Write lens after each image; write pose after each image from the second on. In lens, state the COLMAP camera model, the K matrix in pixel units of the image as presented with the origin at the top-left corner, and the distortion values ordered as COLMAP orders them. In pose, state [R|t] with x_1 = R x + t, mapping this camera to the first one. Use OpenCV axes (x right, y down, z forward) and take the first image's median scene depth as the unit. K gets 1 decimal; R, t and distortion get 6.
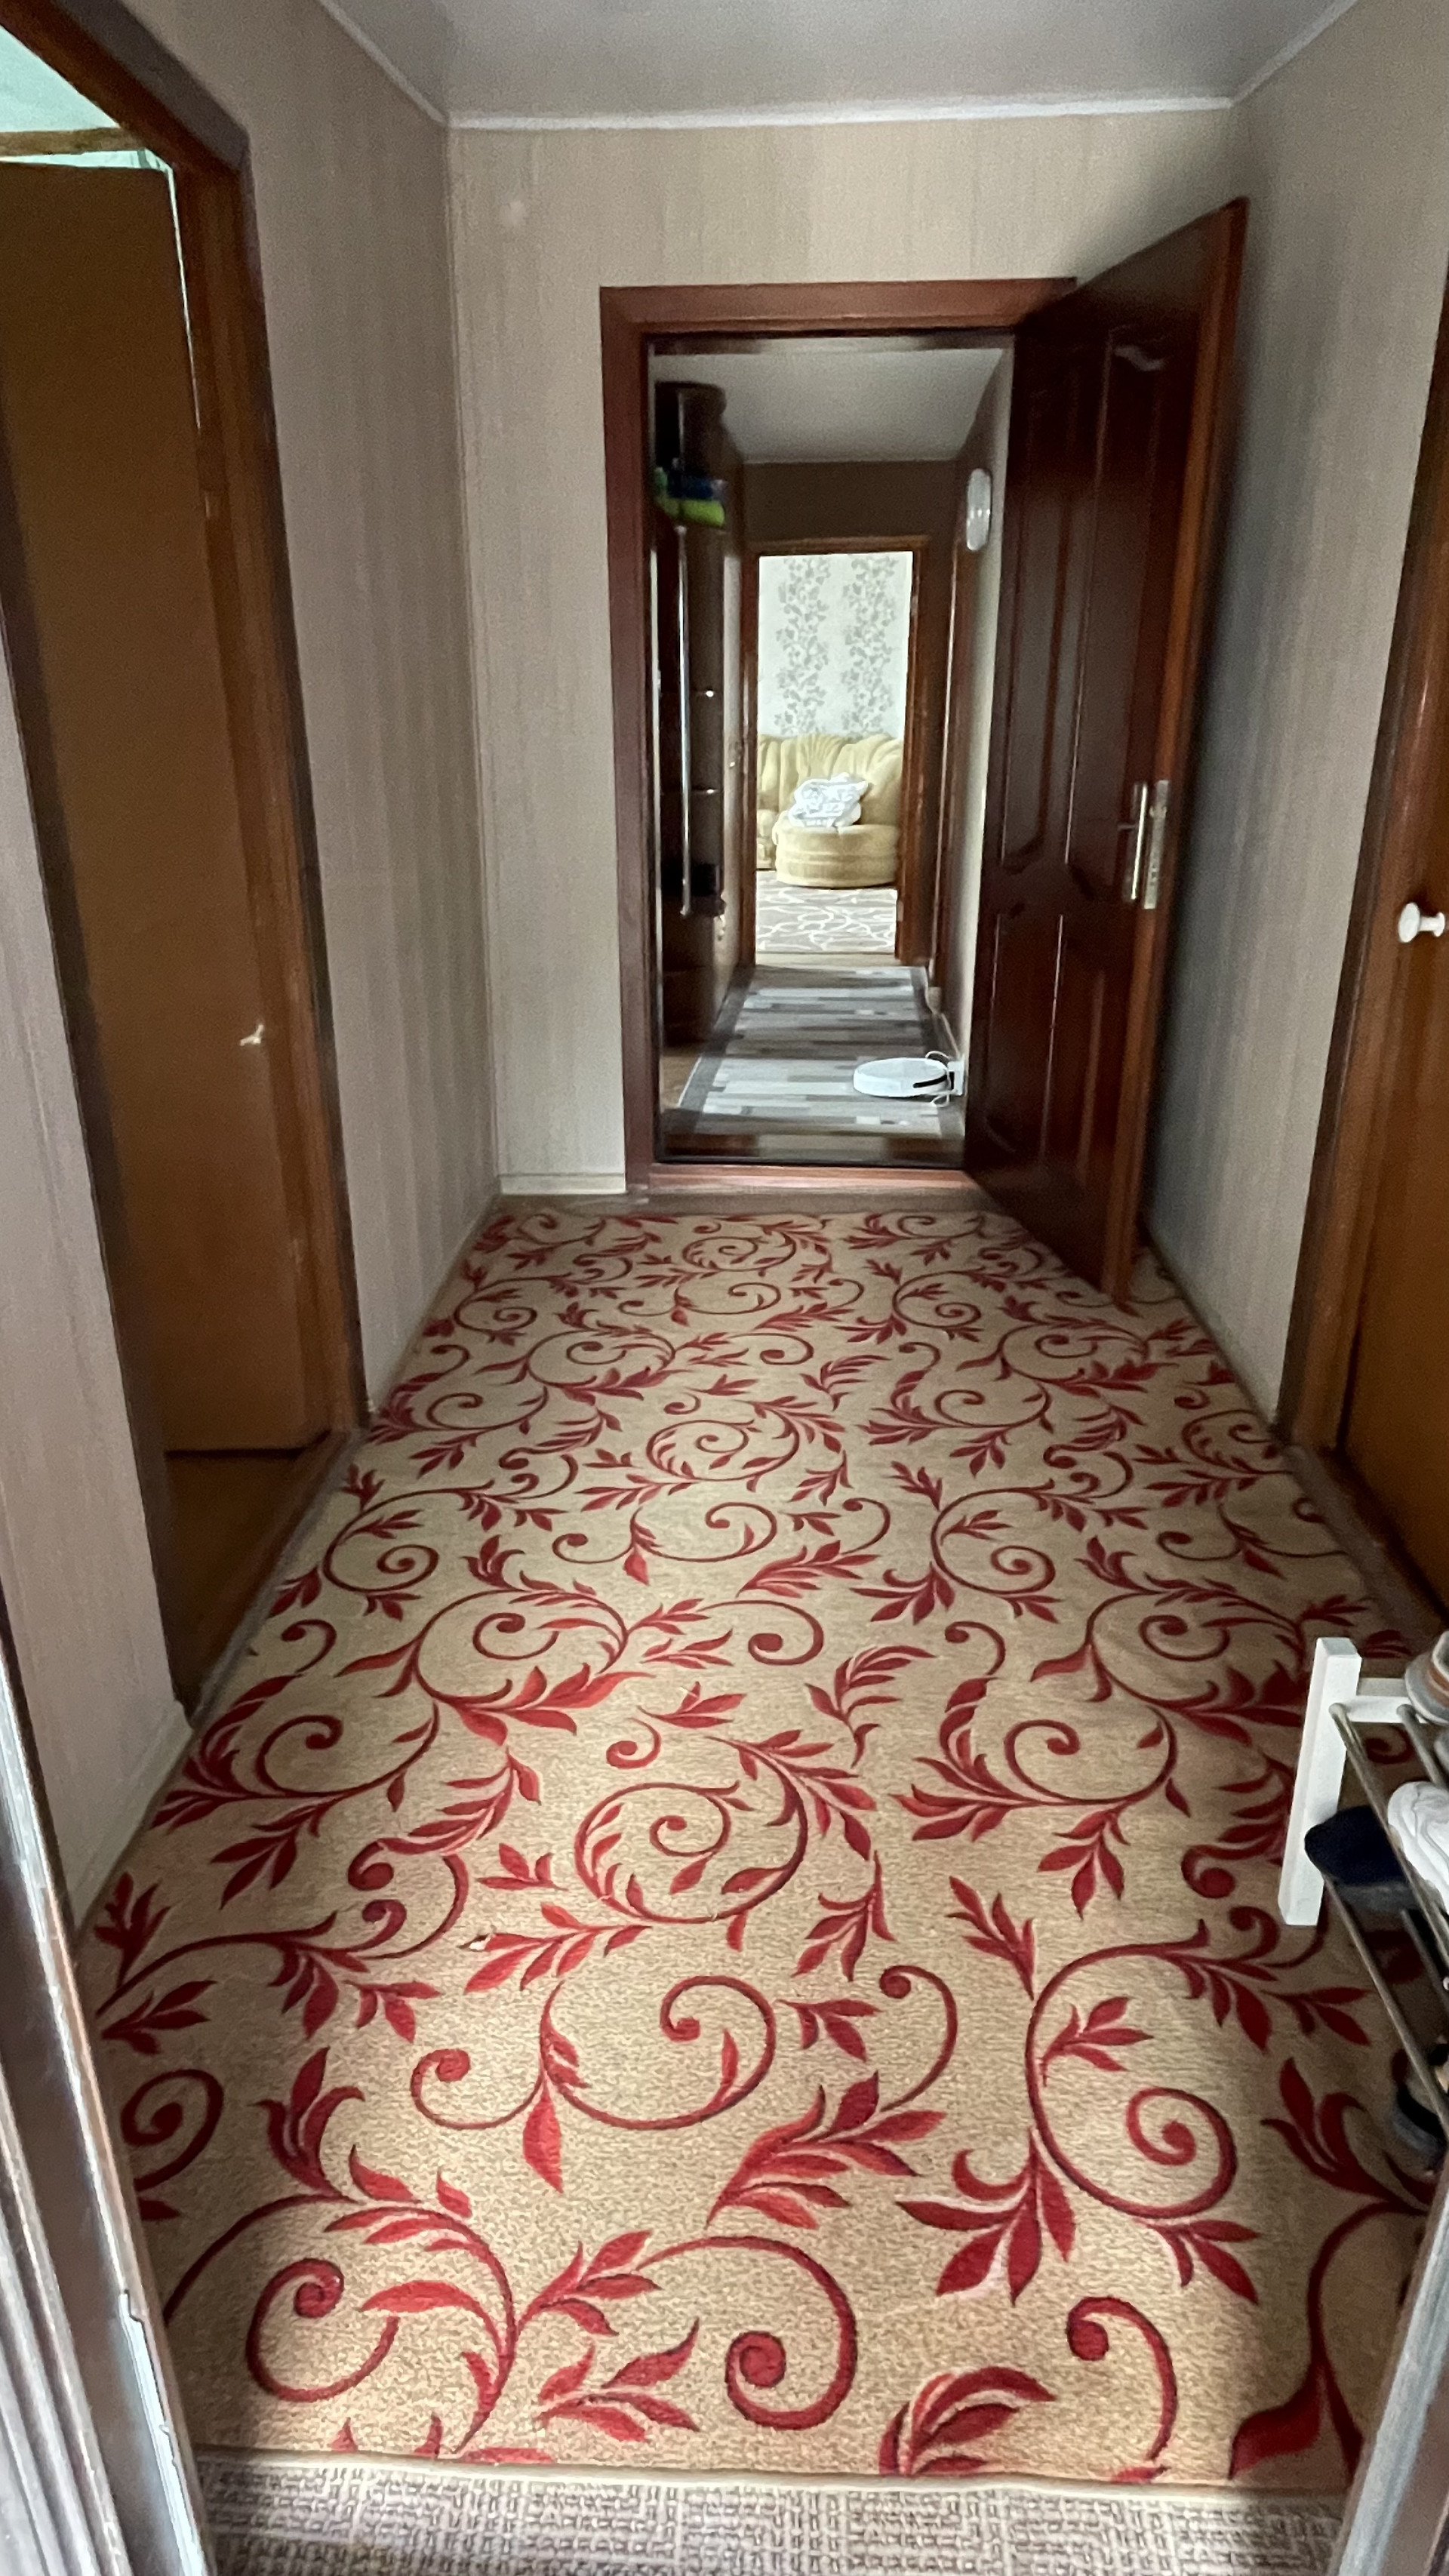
lens RADIAL K [[1471.3, 0, 730.1], [0, 1471.3, 1275.1], [0, 0, 1]] dist [-0.000022, -0.000724]
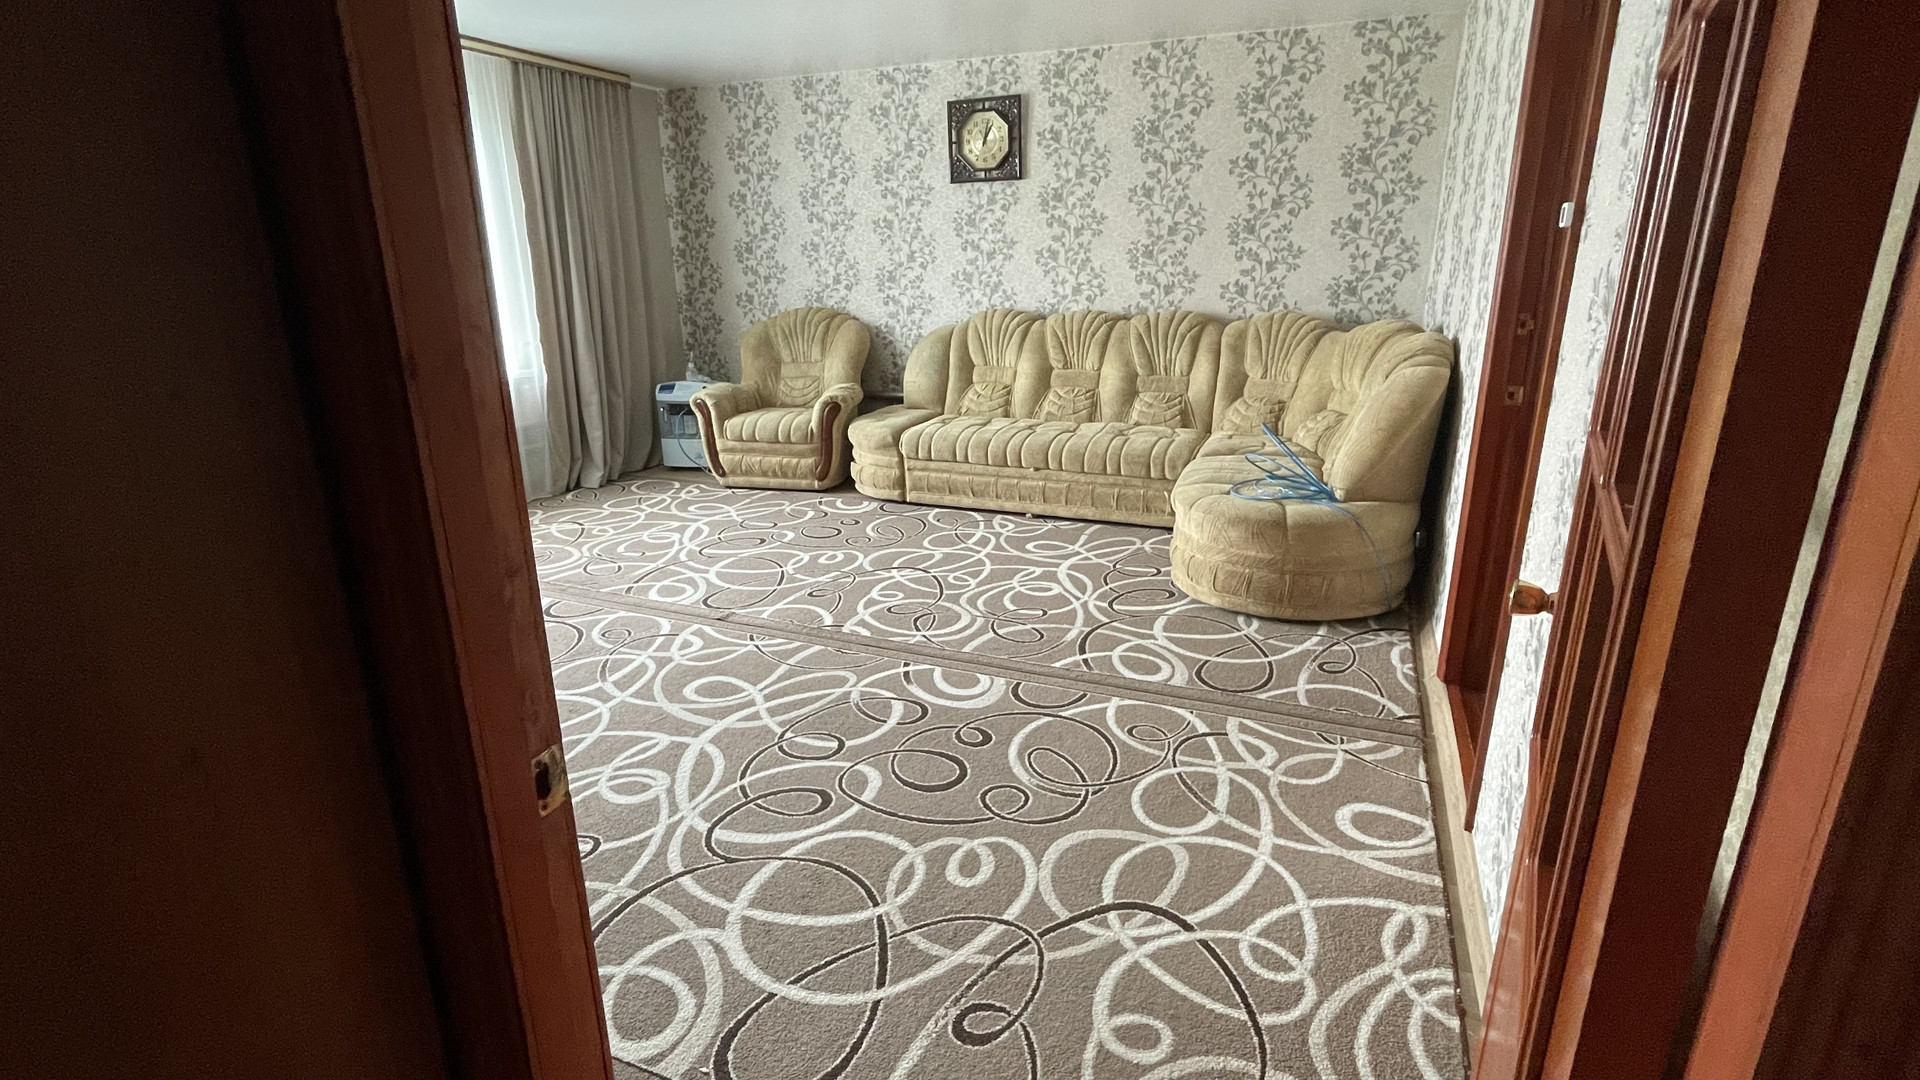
lens RADIAL K [[922.7, 0, 955.8], [0, 922.7, 529.1], [0, 0, 1]] dist [0.001793, -0.000075]
pose [[0.945445, 0.082095, -0.315269, 0.058708], [-0.110709, 0.991100, -0.073922, -0.230208], [0.306394, 0.104792, 0.946119, 0.587773]]
